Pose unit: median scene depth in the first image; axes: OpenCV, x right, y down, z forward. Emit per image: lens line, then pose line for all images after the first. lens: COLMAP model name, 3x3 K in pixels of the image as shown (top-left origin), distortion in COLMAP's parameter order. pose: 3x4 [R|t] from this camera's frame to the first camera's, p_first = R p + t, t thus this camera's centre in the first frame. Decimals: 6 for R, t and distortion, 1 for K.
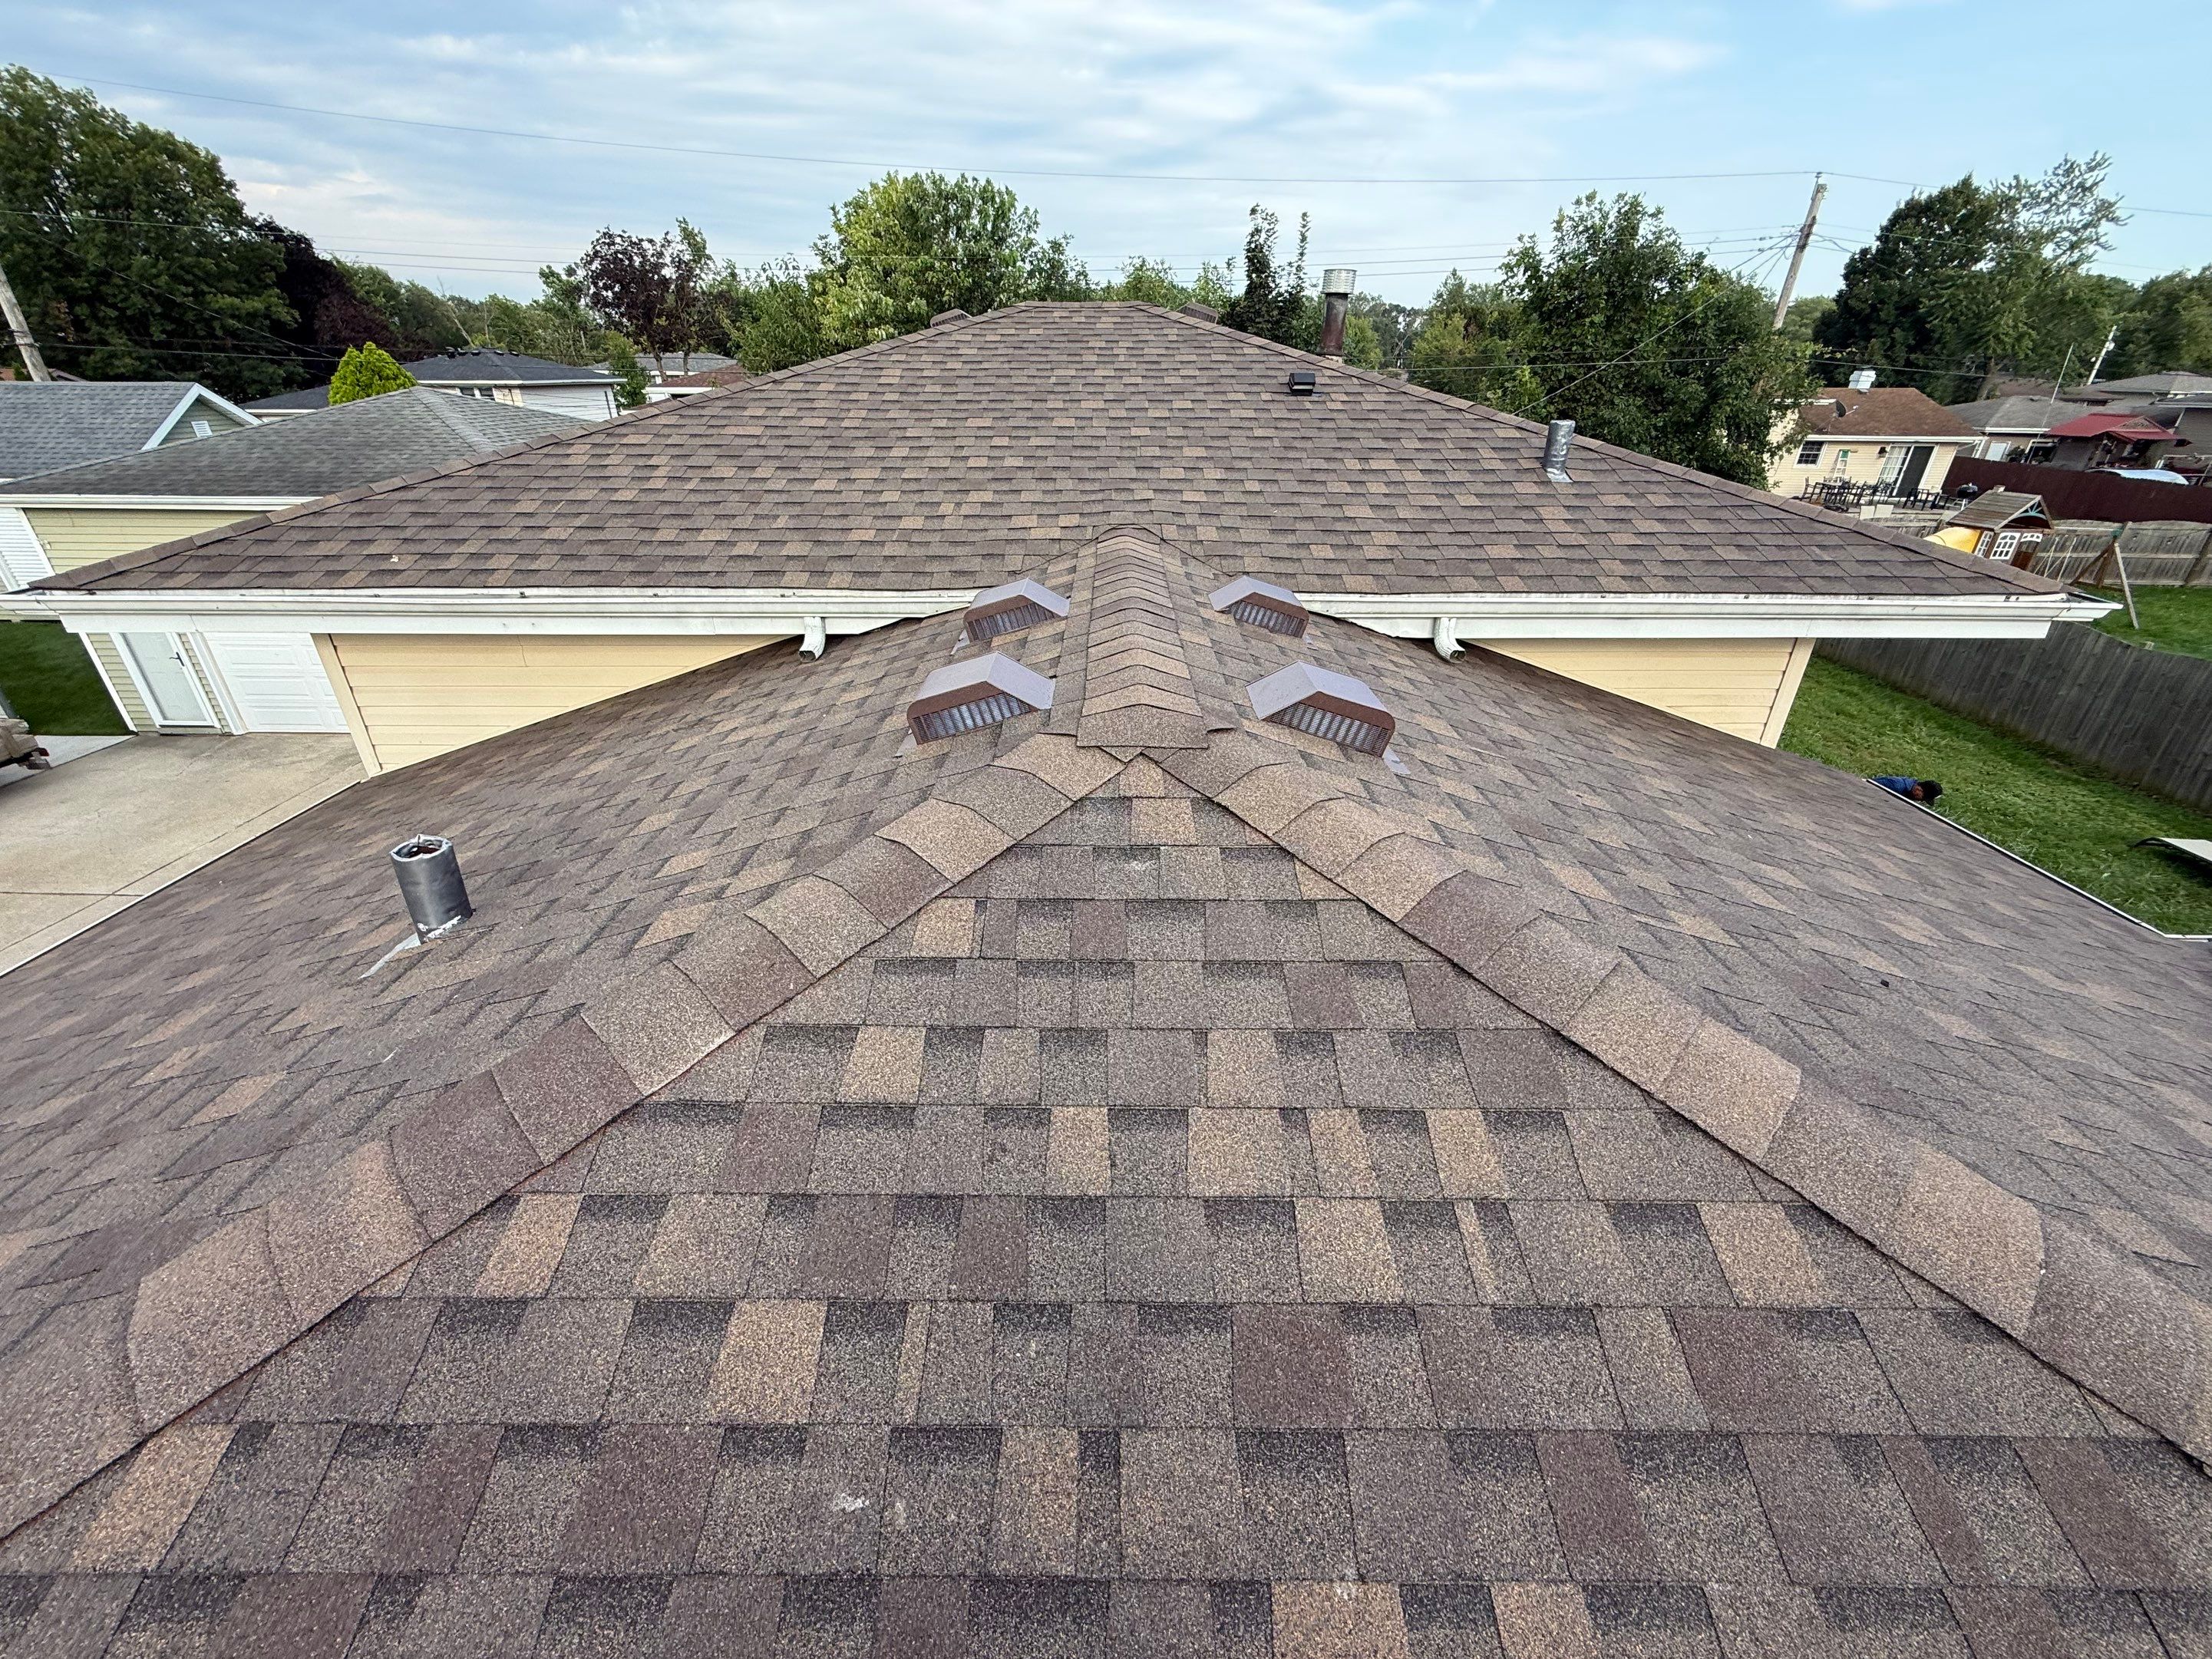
lens RADIAL K [[889.7, 0, 1095.9], [0, 889.7, 826.3], [0, 0, 1]] dist [0.001255, -0.000349]
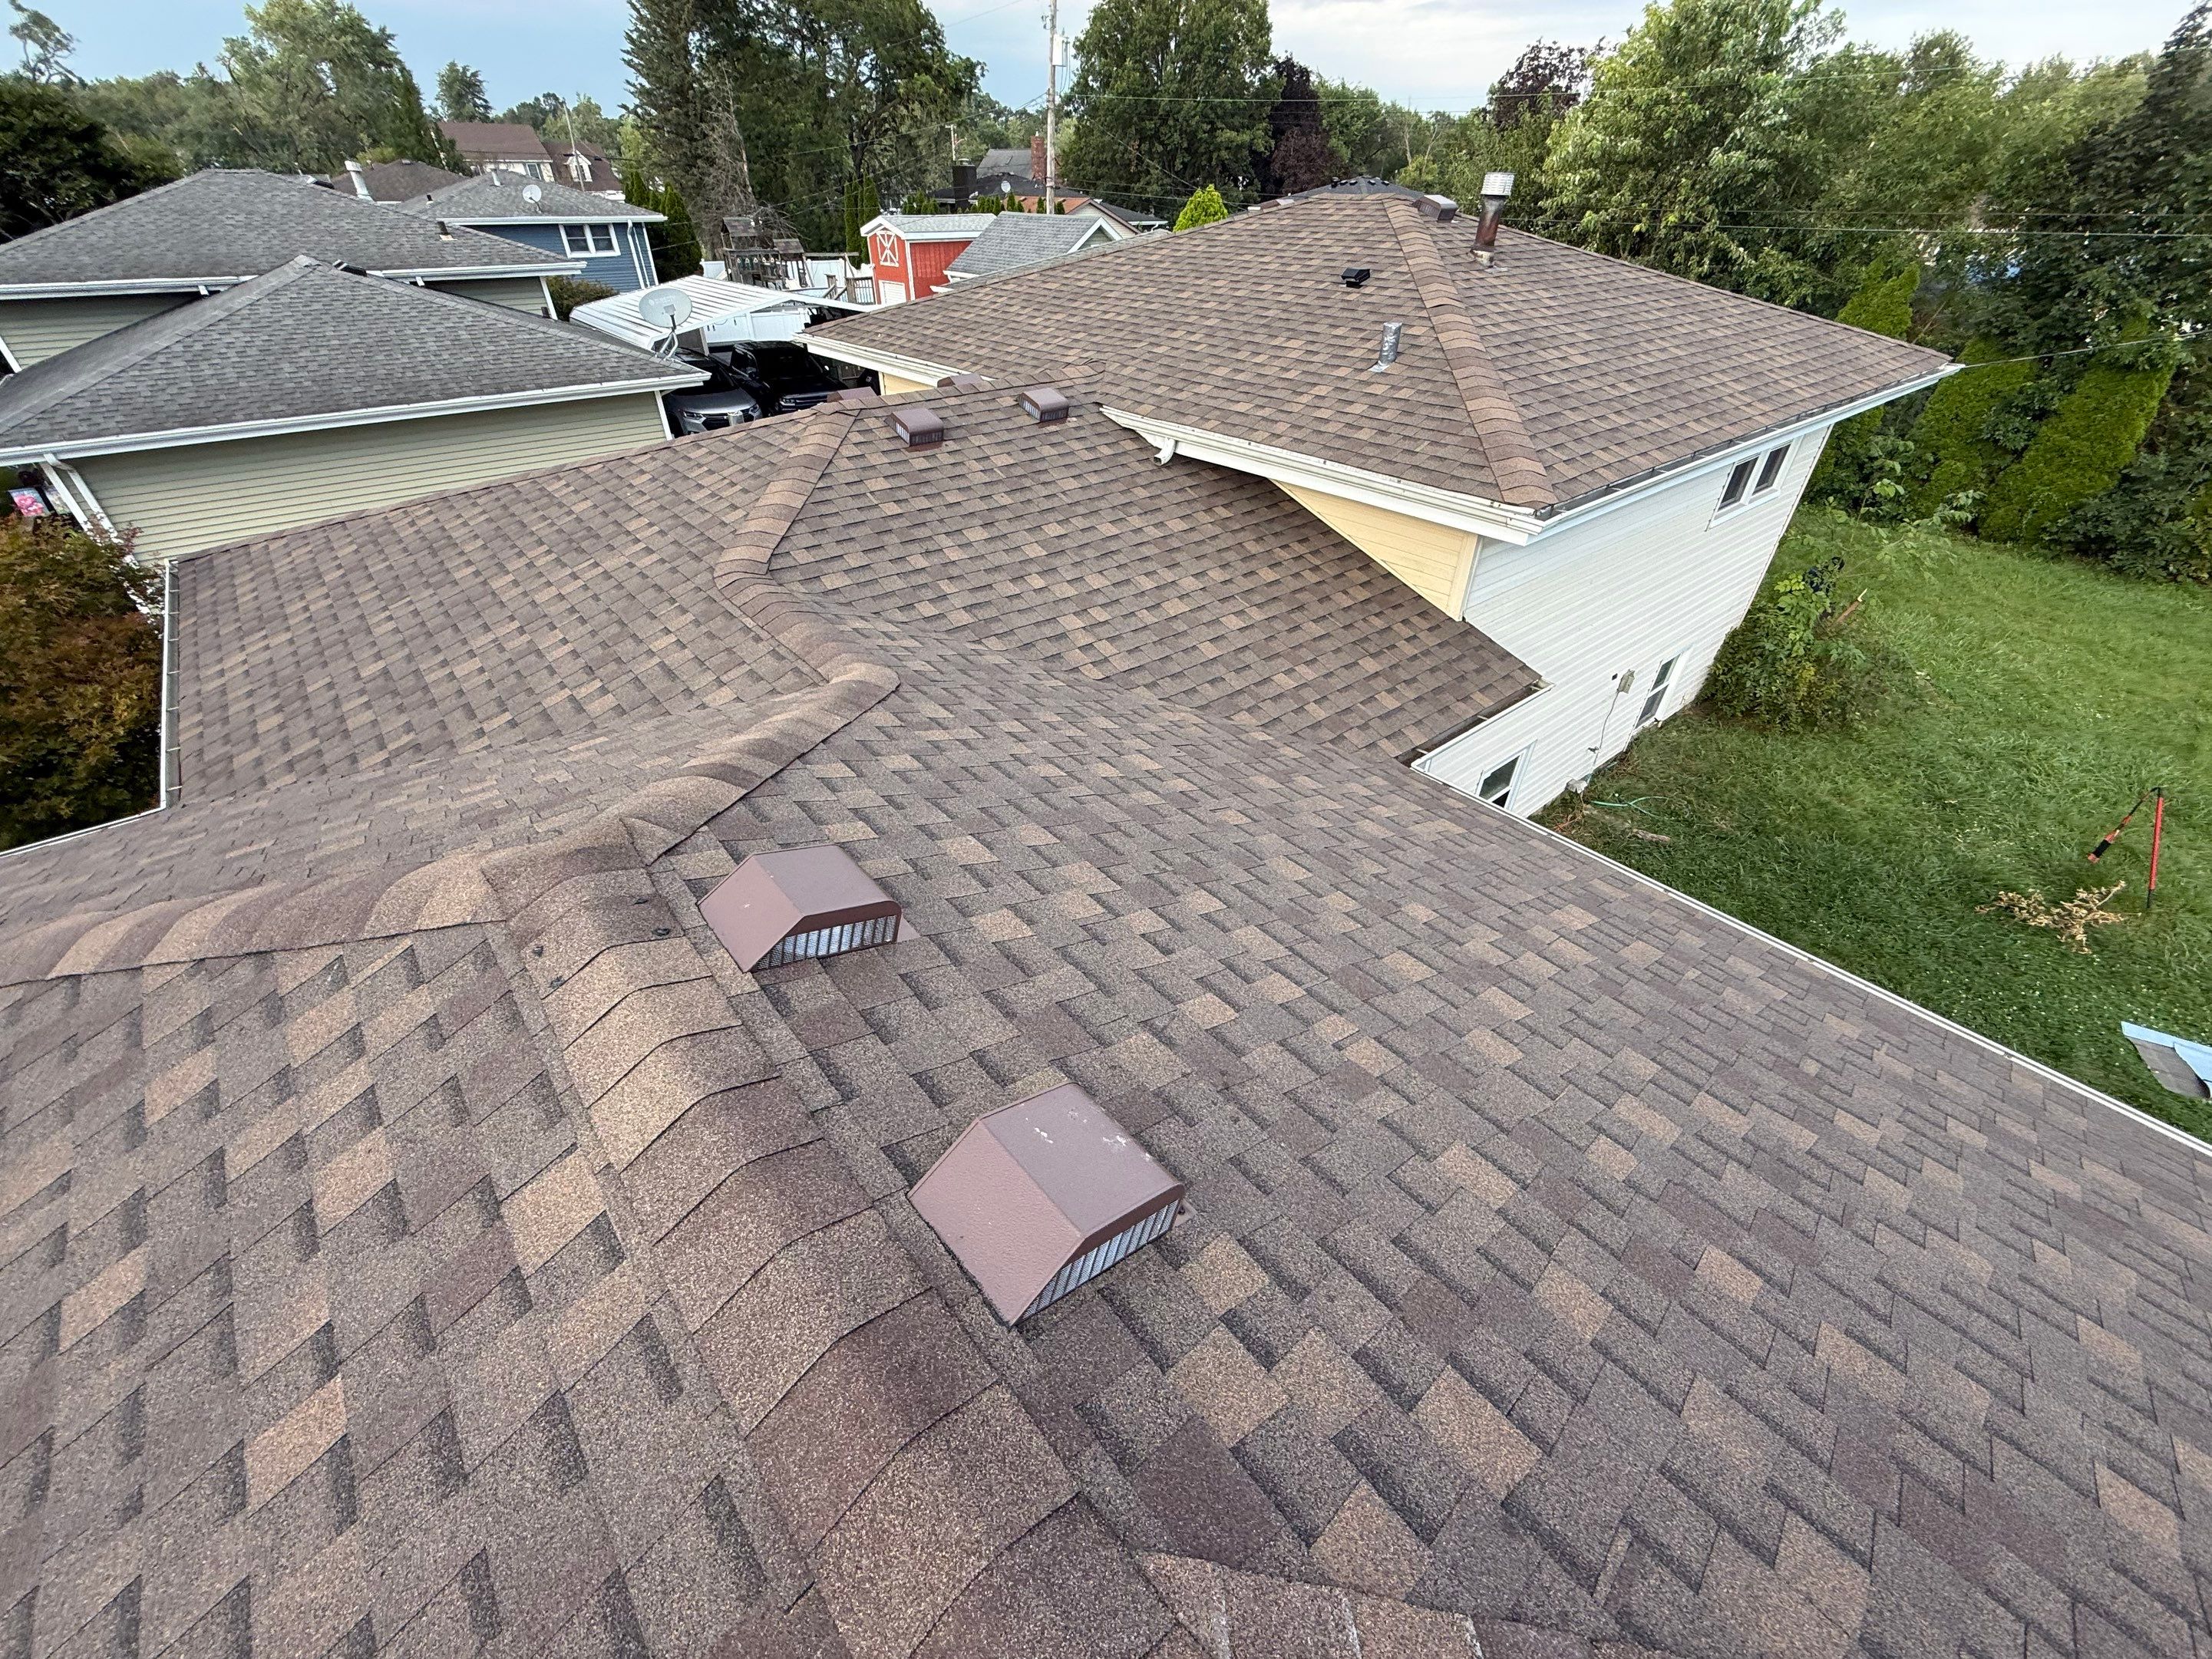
lens RADIAL K [[889.7, 0, 1095.9], [0, 889.7, 826.3], [0, 0, 1]] dist [0.001255, -0.000349]
pose [[0.642662, 0.449761, -0.620242, 0.132197], [-0.352286, 0.892373, 0.282073, -0.000609], [0.680353, 0.037225, 0.731939, -0.022420]]
